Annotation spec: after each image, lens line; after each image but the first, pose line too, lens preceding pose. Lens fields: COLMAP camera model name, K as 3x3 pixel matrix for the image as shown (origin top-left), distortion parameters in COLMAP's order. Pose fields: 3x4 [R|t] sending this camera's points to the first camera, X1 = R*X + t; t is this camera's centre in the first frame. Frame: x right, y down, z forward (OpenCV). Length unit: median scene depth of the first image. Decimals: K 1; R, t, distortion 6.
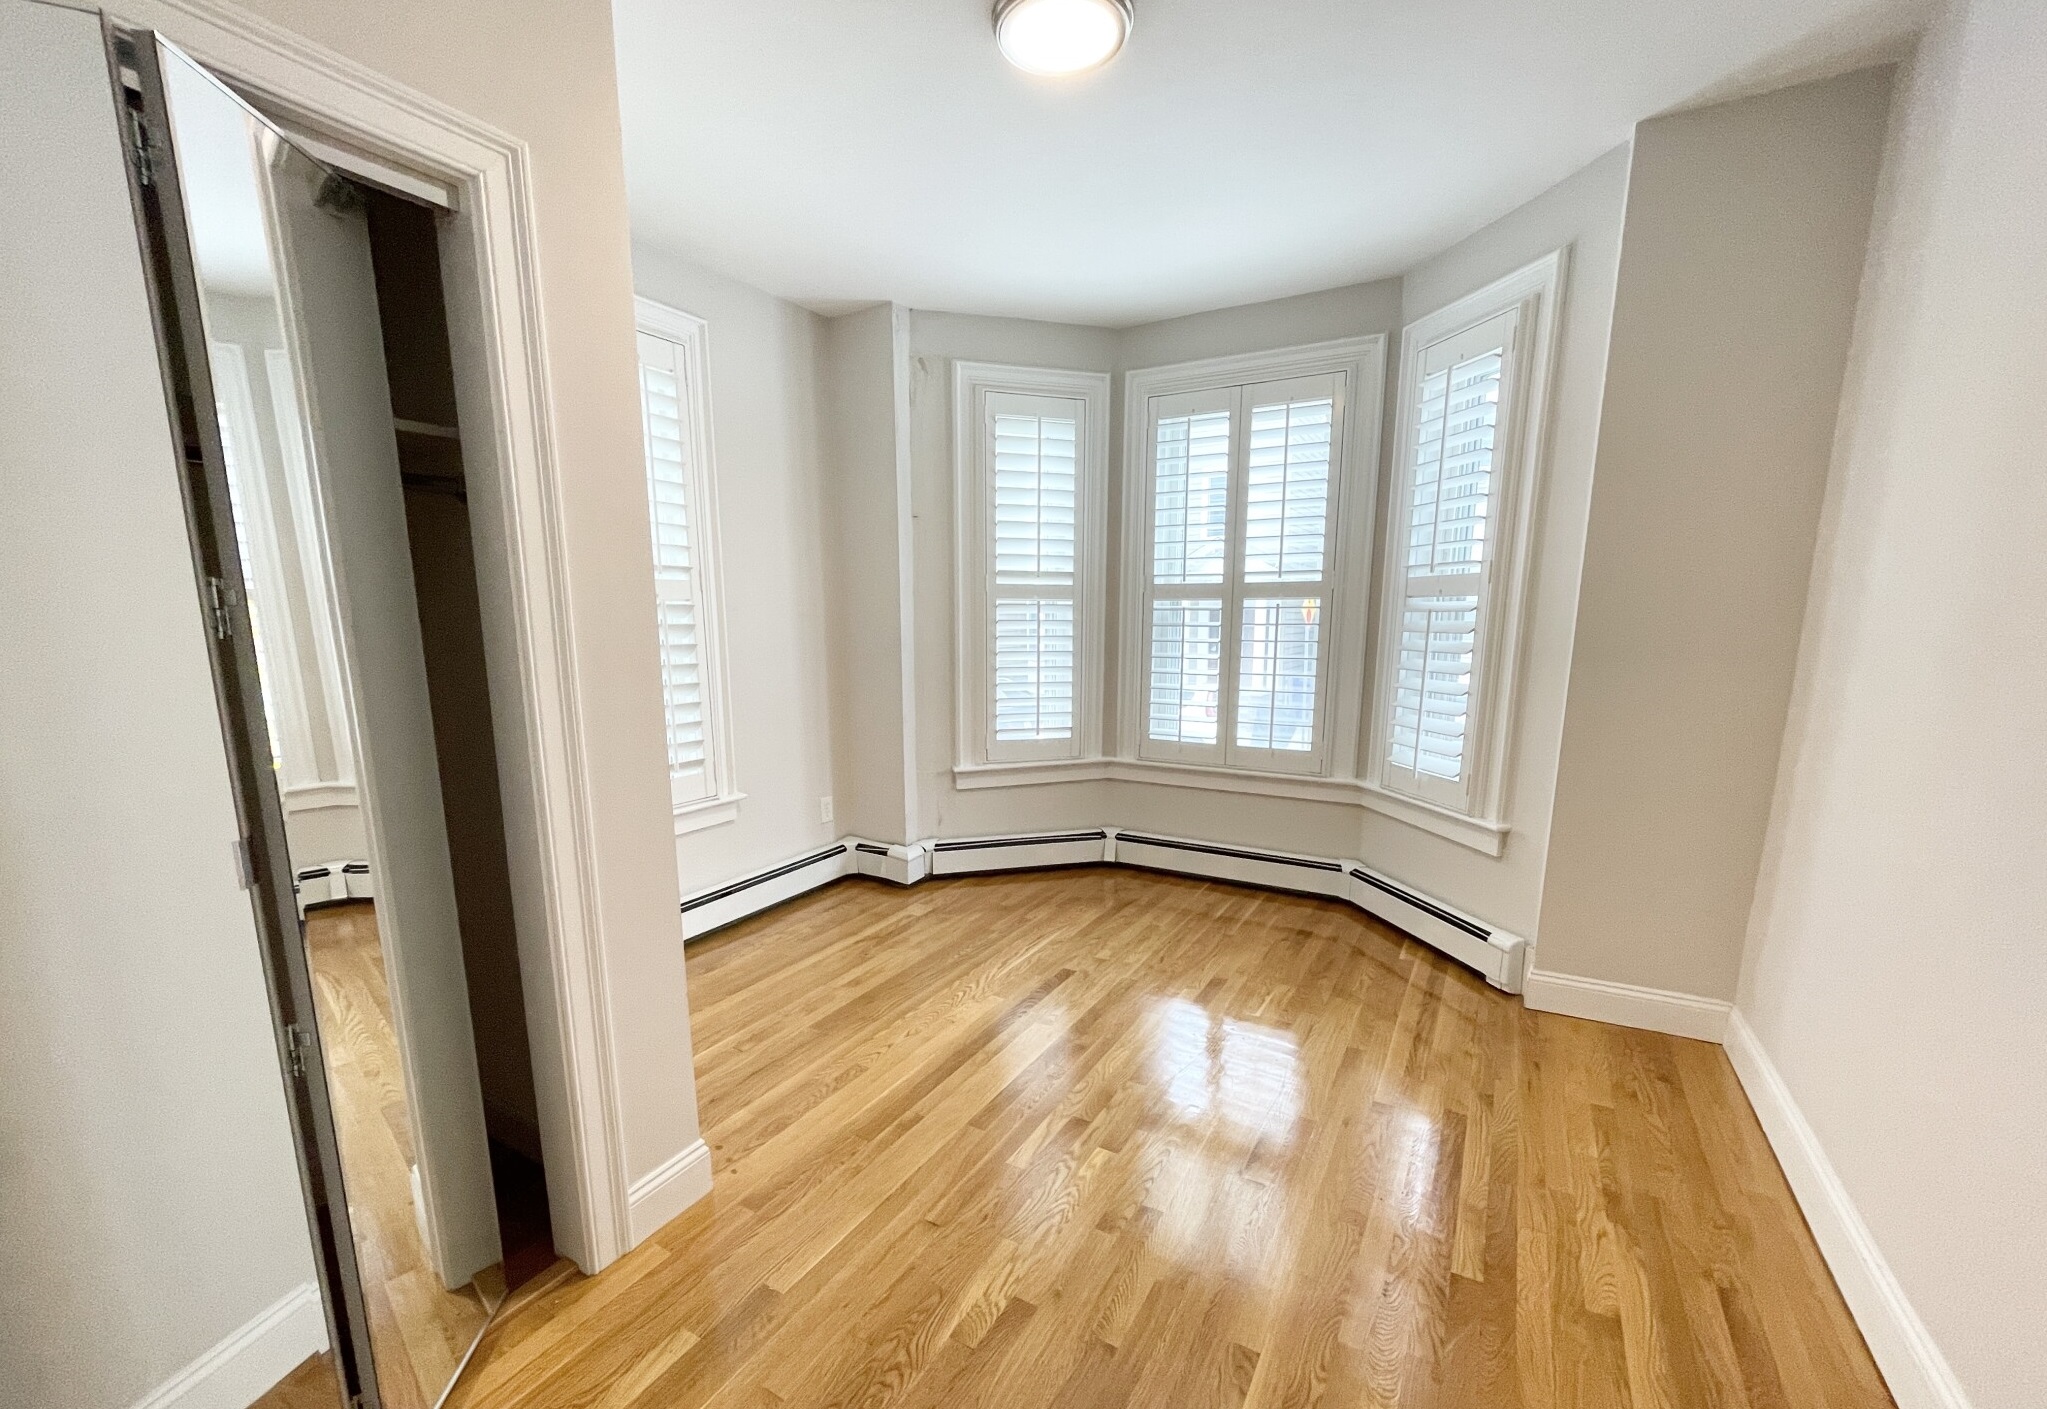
lens RADIAL K [[839.7, 0, 1032.5], [0, 839.7, 779.8], [0, 0, 1]] dist [-0.006887, 0.000273]
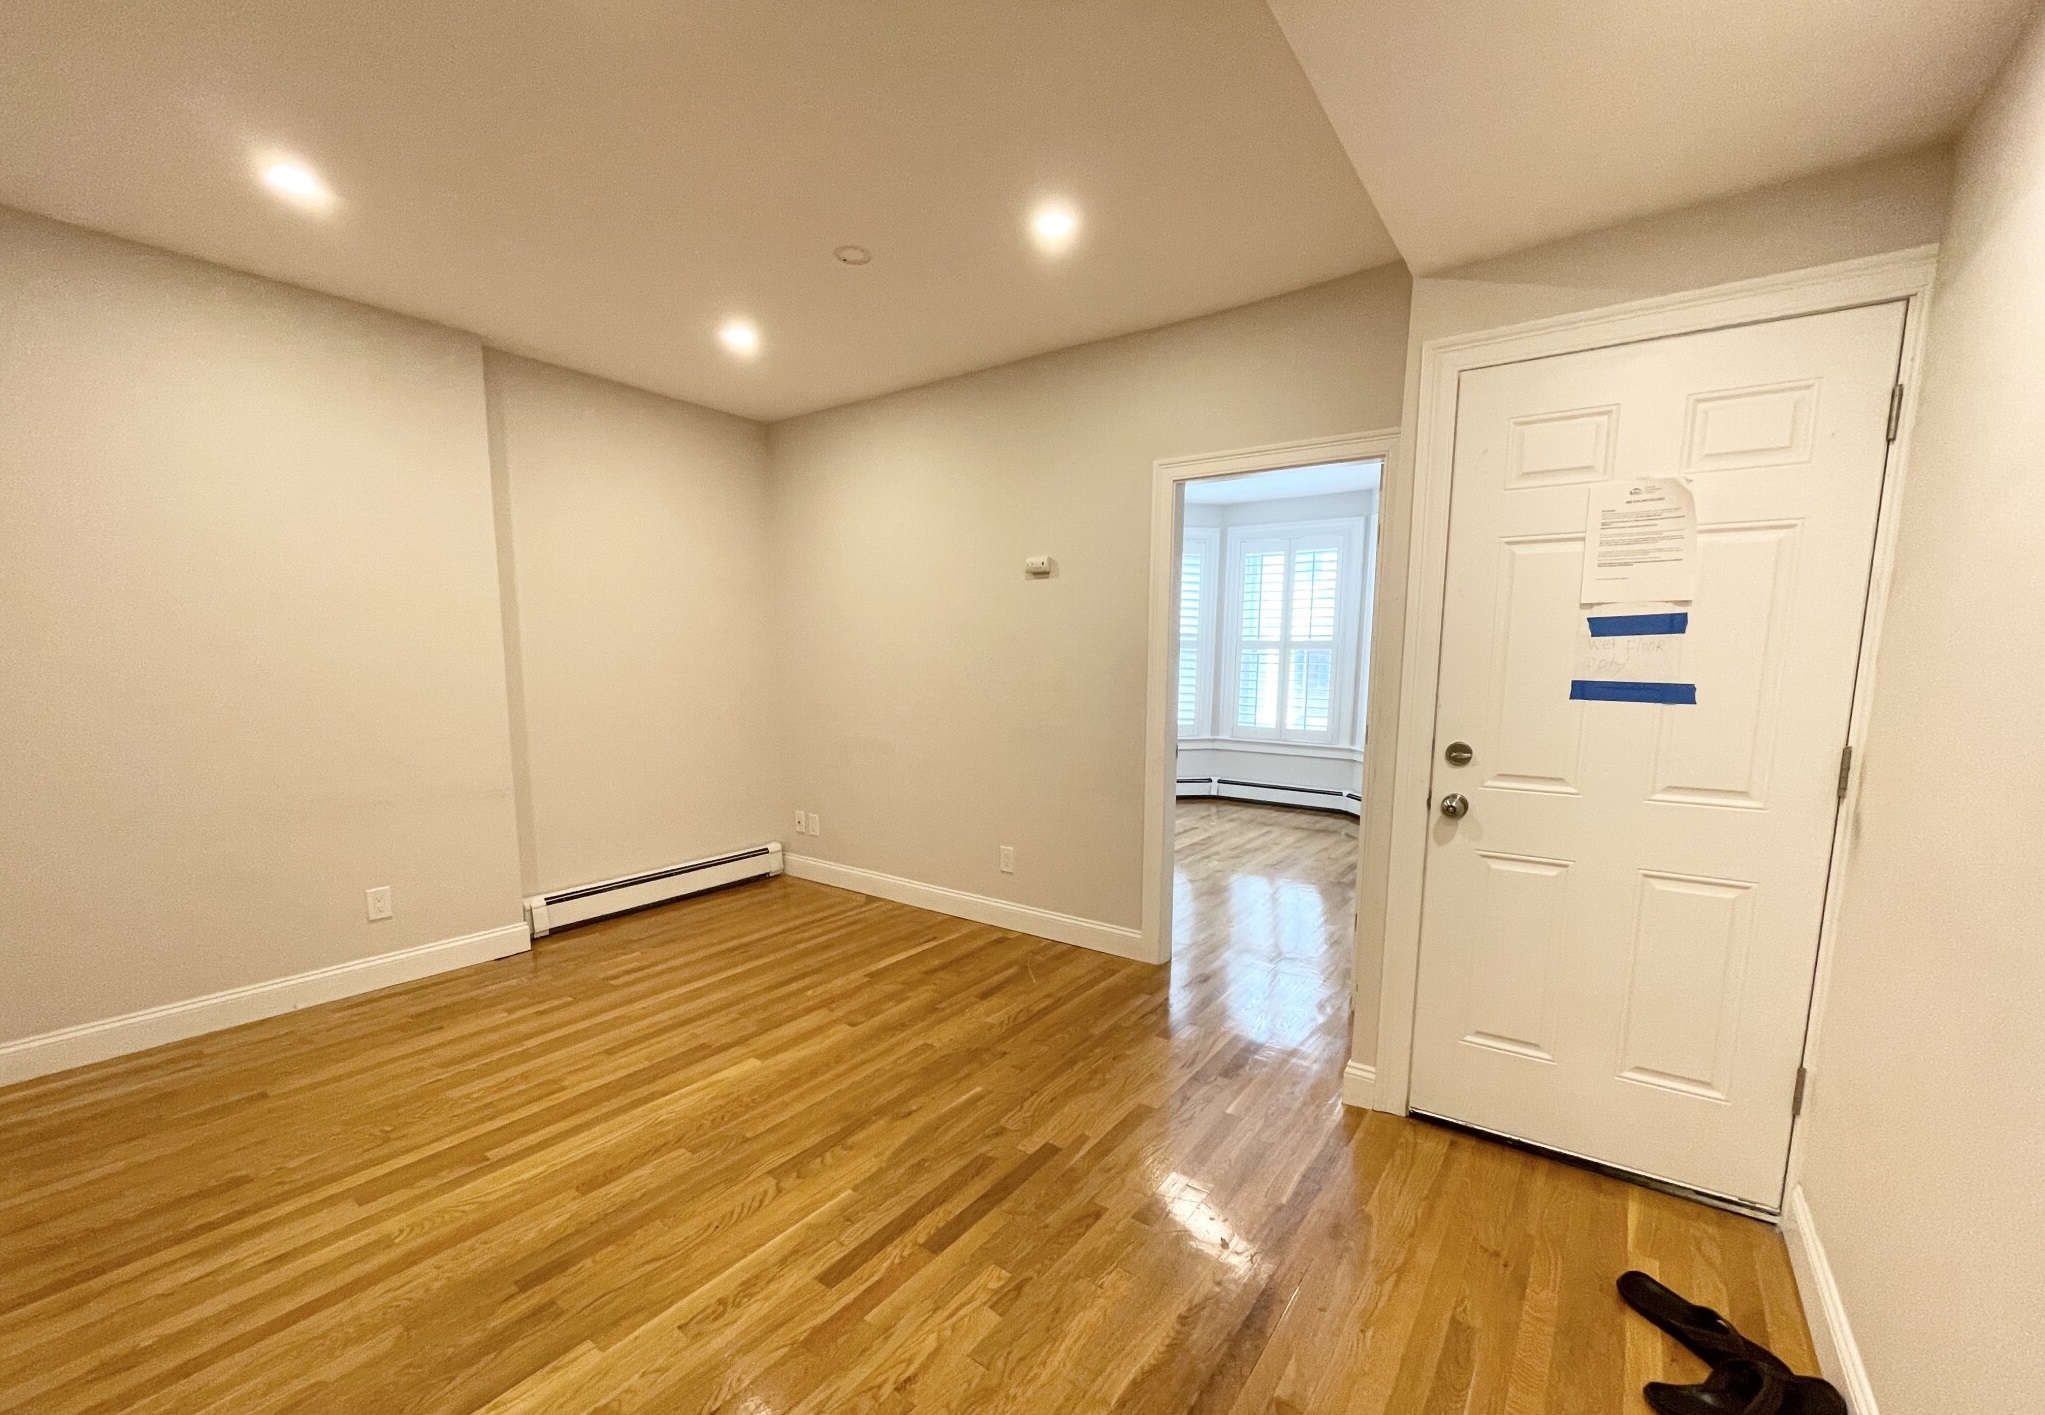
lens RADIAL K [[838.9, 0, 1020.2], [0, 838.9, 766.4], [0, 0, 1]] dist [-0.006887, 0.000273]
pose [[0.992292, 0.026871, -0.120971, -0.110129], [-0.034339, 0.997603, -0.060077, 0.172402], [0.119067, 0.063768, 0.990836, -0.878676]]
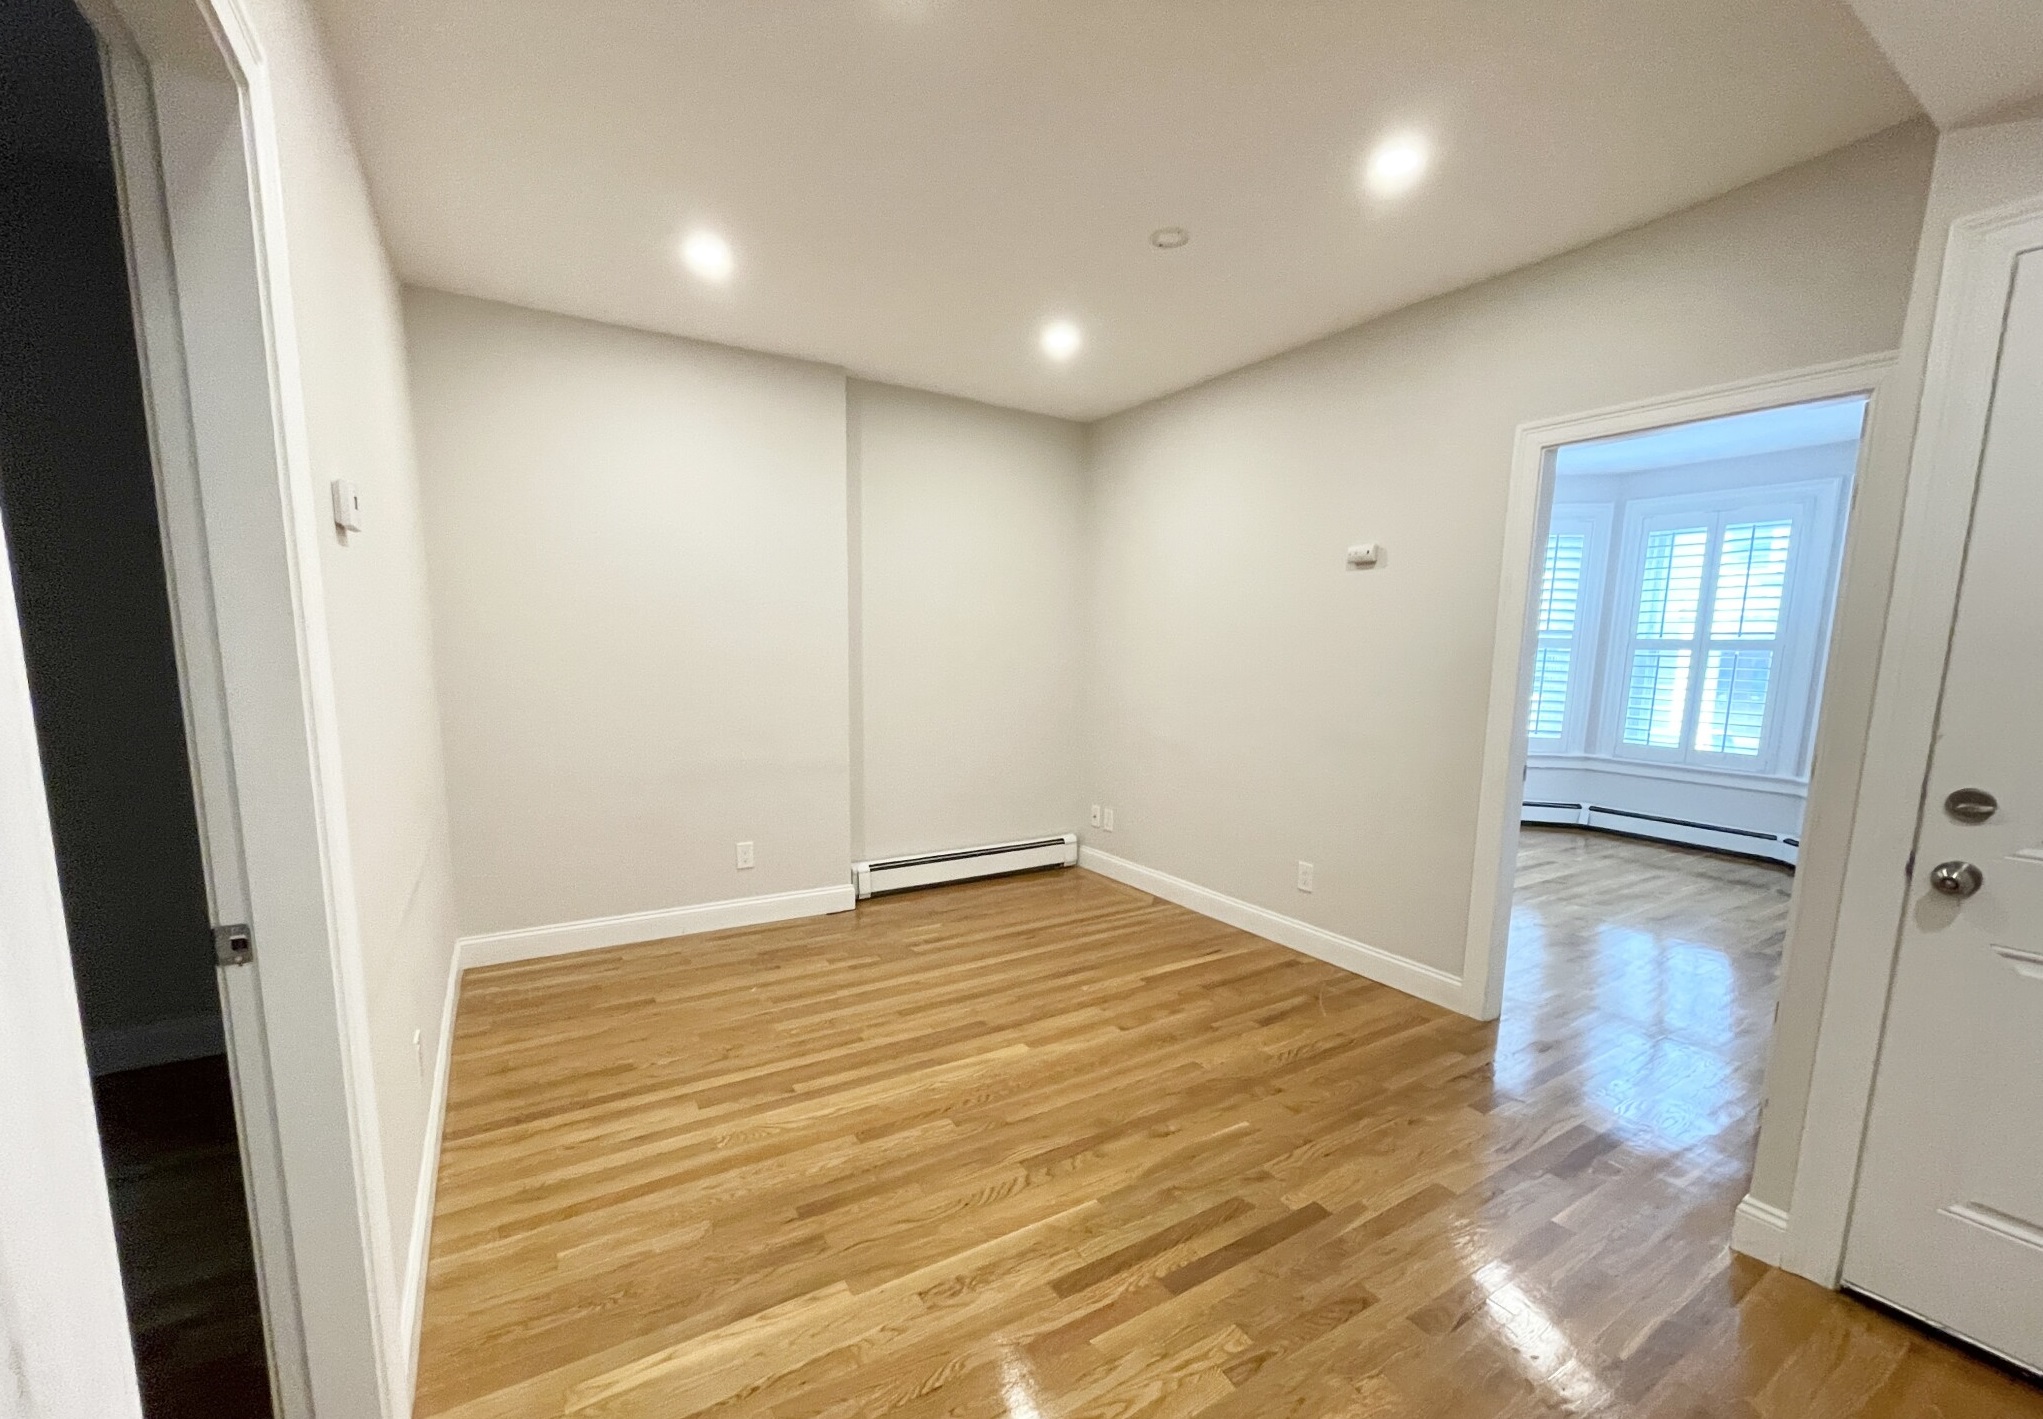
lens RADIAL K [[838.1, 0, 1008.9], [0, 838.1, 765.5], [0, 0, 1]] dist [-0.006887, 0.000273]
pose [[0.870122, 0.087550, -0.484998, -0.089766], [-0.114597, 0.993063, -0.026333, 0.162849], [0.479329, 0.078492, 0.874118, -0.842997]]
